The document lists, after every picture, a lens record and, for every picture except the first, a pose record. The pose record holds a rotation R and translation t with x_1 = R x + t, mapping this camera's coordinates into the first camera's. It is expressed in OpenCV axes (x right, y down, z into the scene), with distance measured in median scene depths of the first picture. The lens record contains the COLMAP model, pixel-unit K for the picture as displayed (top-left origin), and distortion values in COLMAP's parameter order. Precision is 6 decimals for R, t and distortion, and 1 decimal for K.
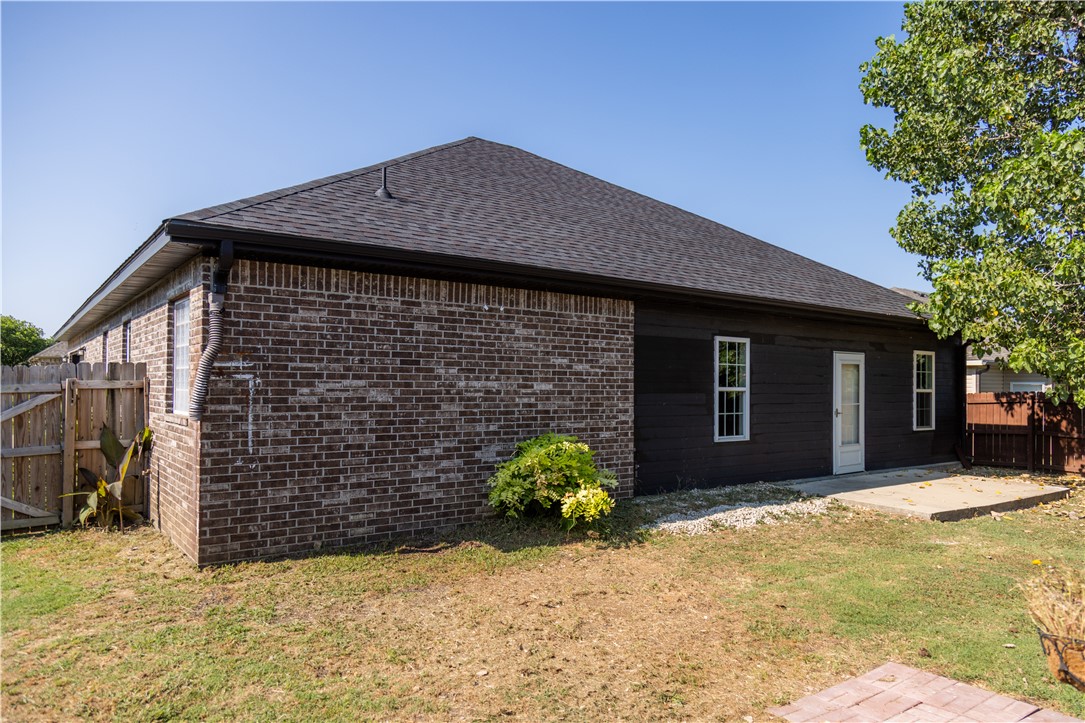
lens RADIAL K [[720.9, 0, 542.5], [0, 720.9, 361.5], [0, 0, 1]] dist [0.006741, 0.001443]
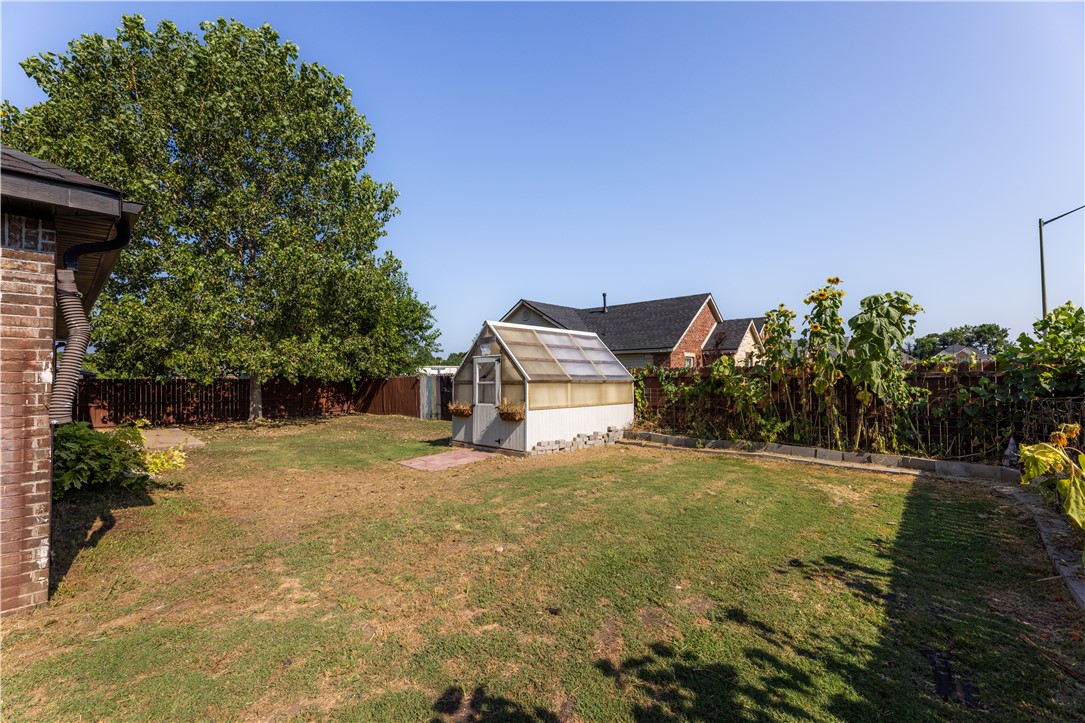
lens RADIAL K [[444.0, 0, 534.5], [0, 444.0, 366.8], [0, 0, 1]] dist [0.000192, 0.000040]
pose [[-0.190510, 0.010450, 0.981630, -0.773361], [-0.025963, 0.999540, -0.015680, 0.008449], [-0.981342, -0.028473, -0.190151, 0.404147]]
